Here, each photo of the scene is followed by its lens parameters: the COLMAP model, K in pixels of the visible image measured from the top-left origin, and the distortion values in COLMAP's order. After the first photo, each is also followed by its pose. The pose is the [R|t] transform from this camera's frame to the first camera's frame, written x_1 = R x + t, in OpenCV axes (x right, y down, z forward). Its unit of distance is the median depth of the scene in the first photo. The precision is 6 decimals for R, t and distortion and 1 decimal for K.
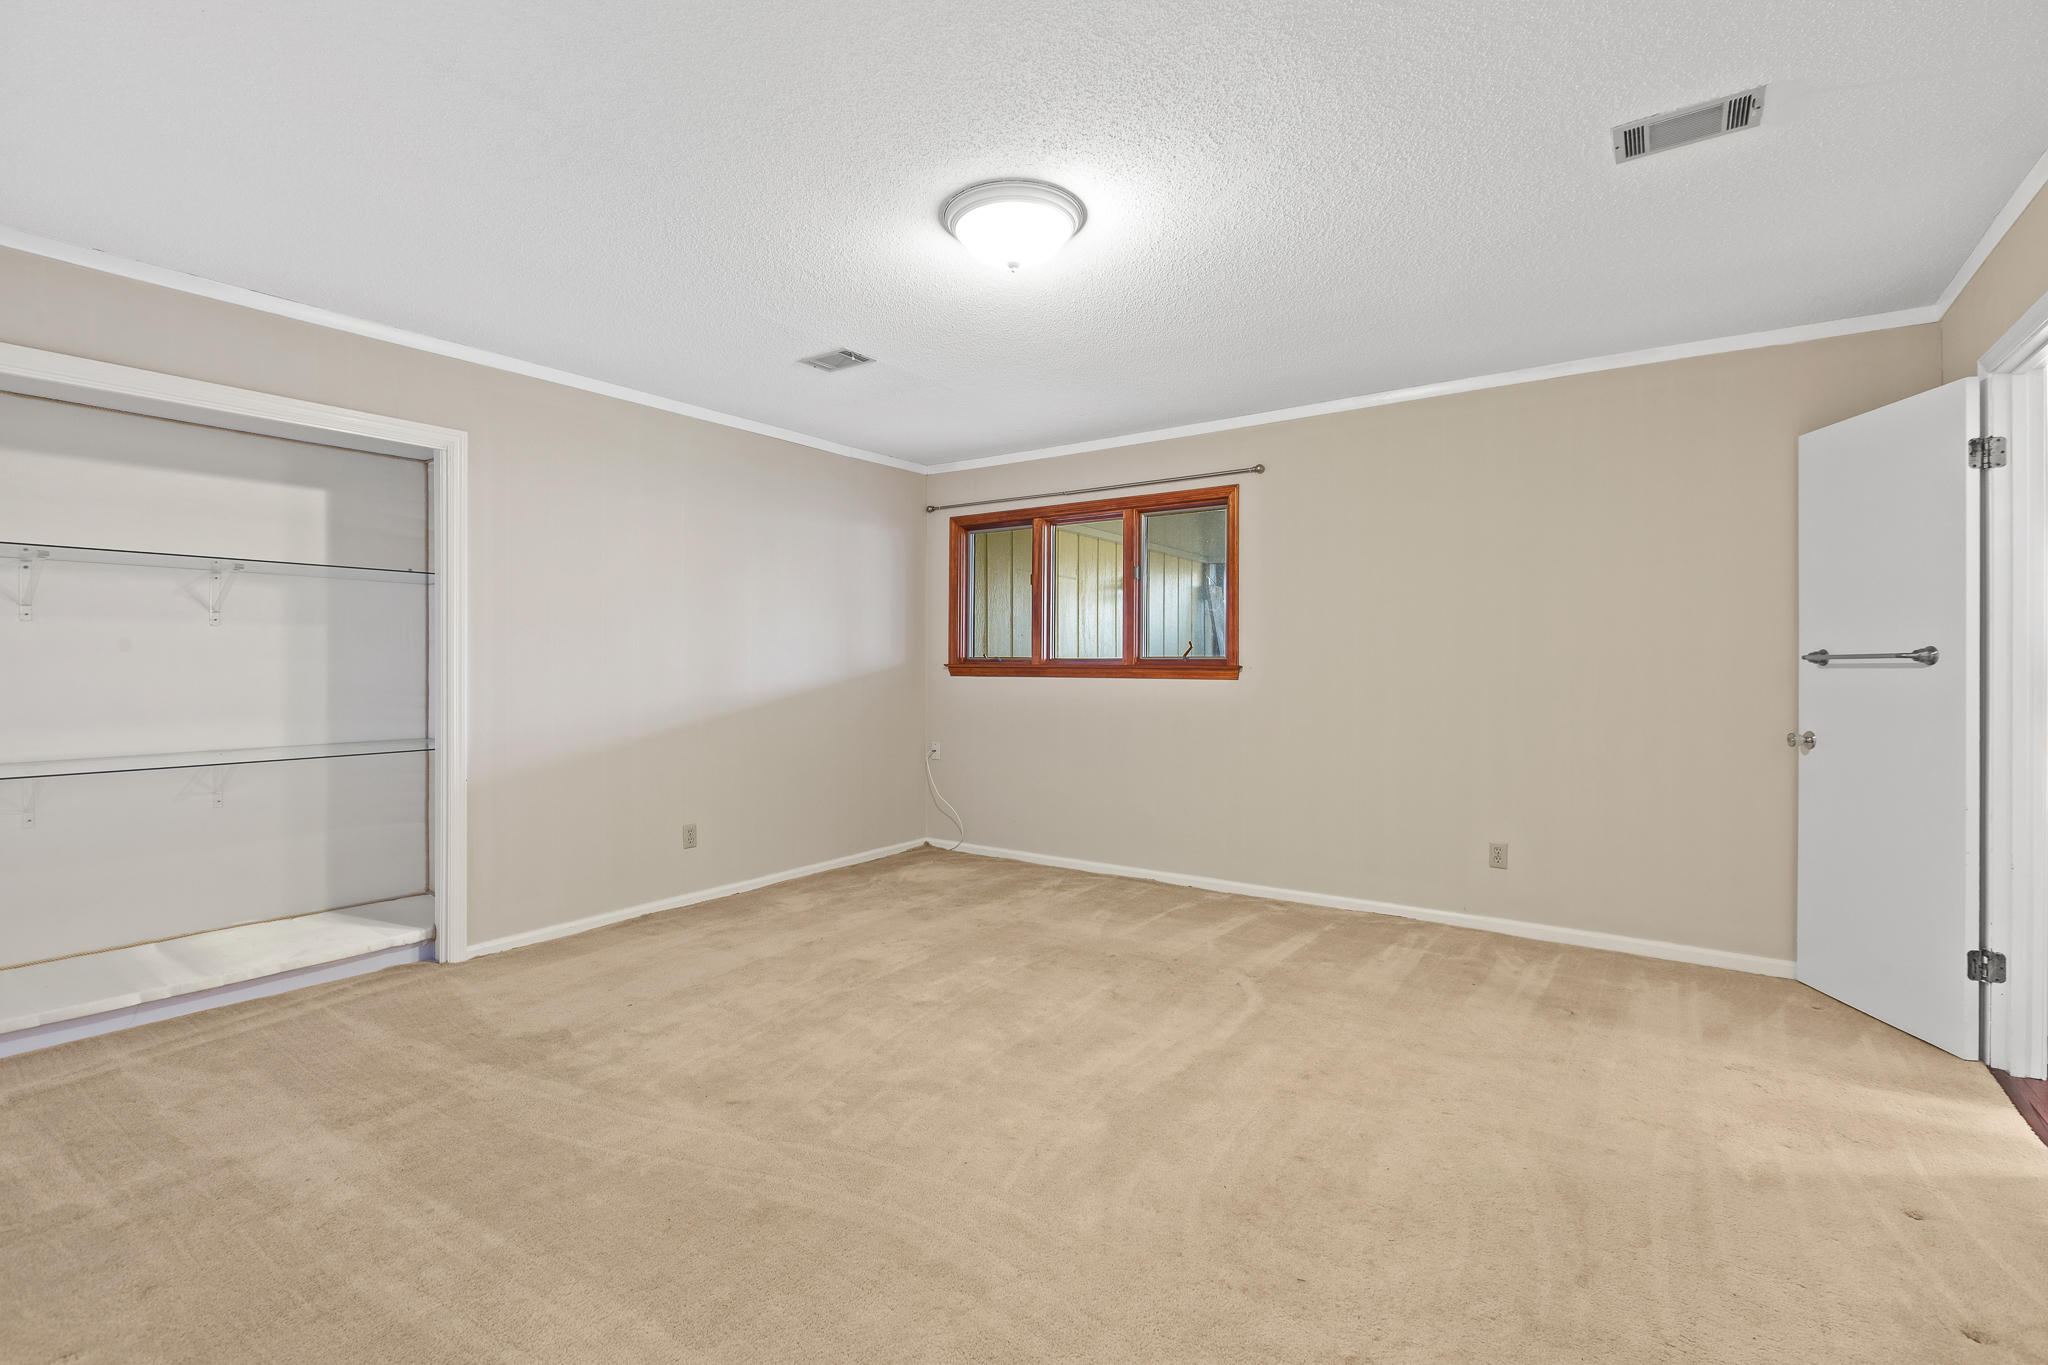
lens RADIAL K [[914.1, 0, 1027.6], [0, 914.1, 671.0], [0, 0, 1]] dist [0.008525, -0.001830]
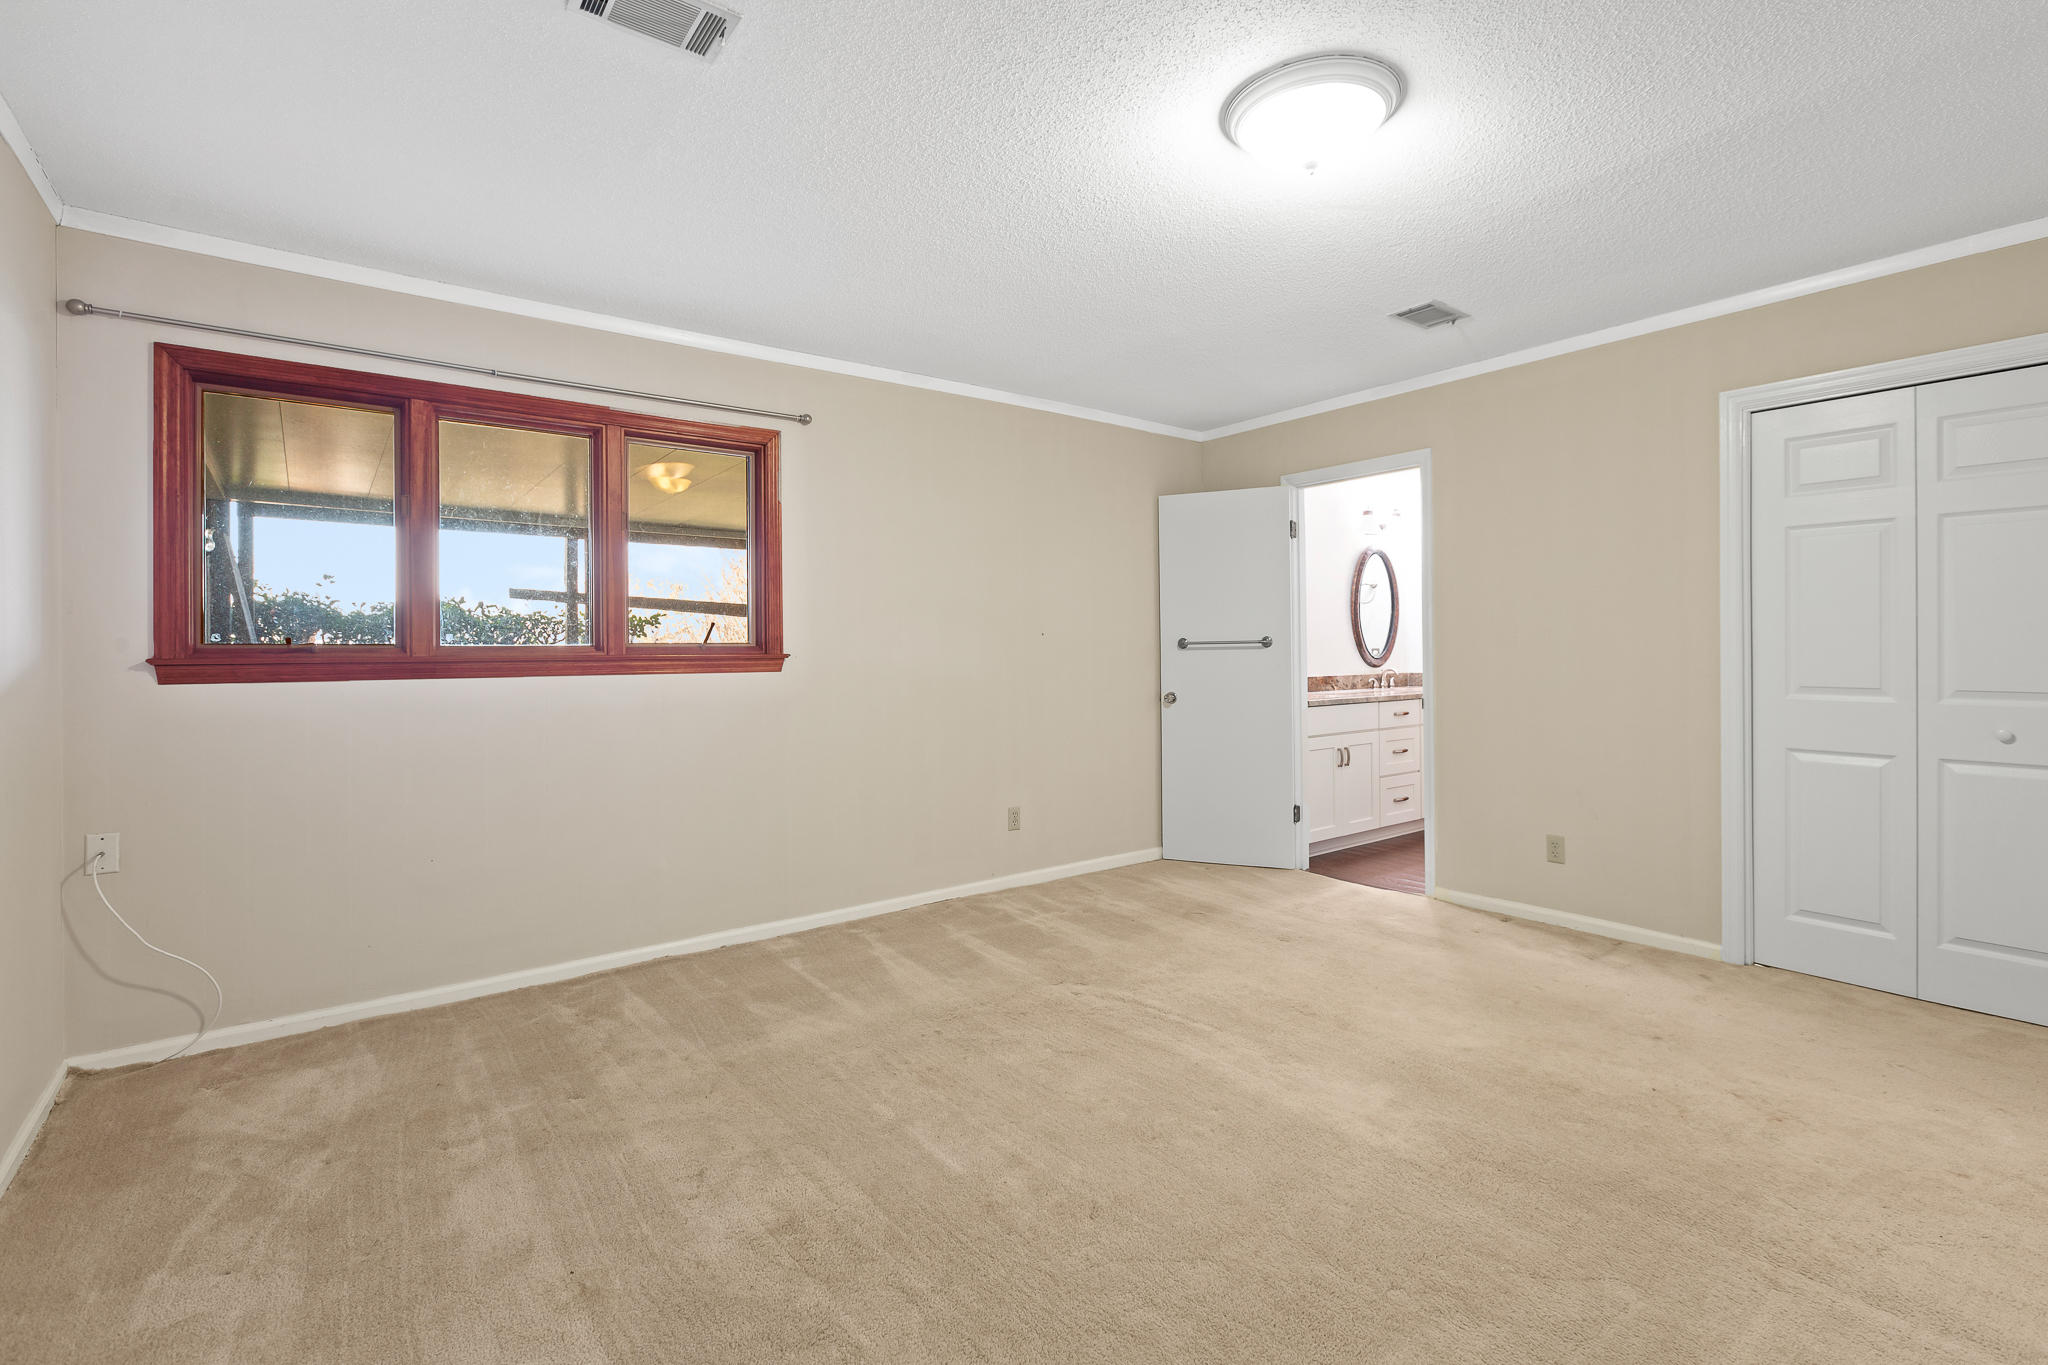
lens RADIAL K [[914.1, 0, 1065.0], [0, 914.1, 643.2], [0, 0, 1]] dist [0.008525, -0.001830]
pose [[0.310681, 0.000265, 0.950514, -0.477374], [0.015473, 0.999866, -0.005336, -0.007103], [-0.950388, 0.016365, 0.310635, 0.517822]]
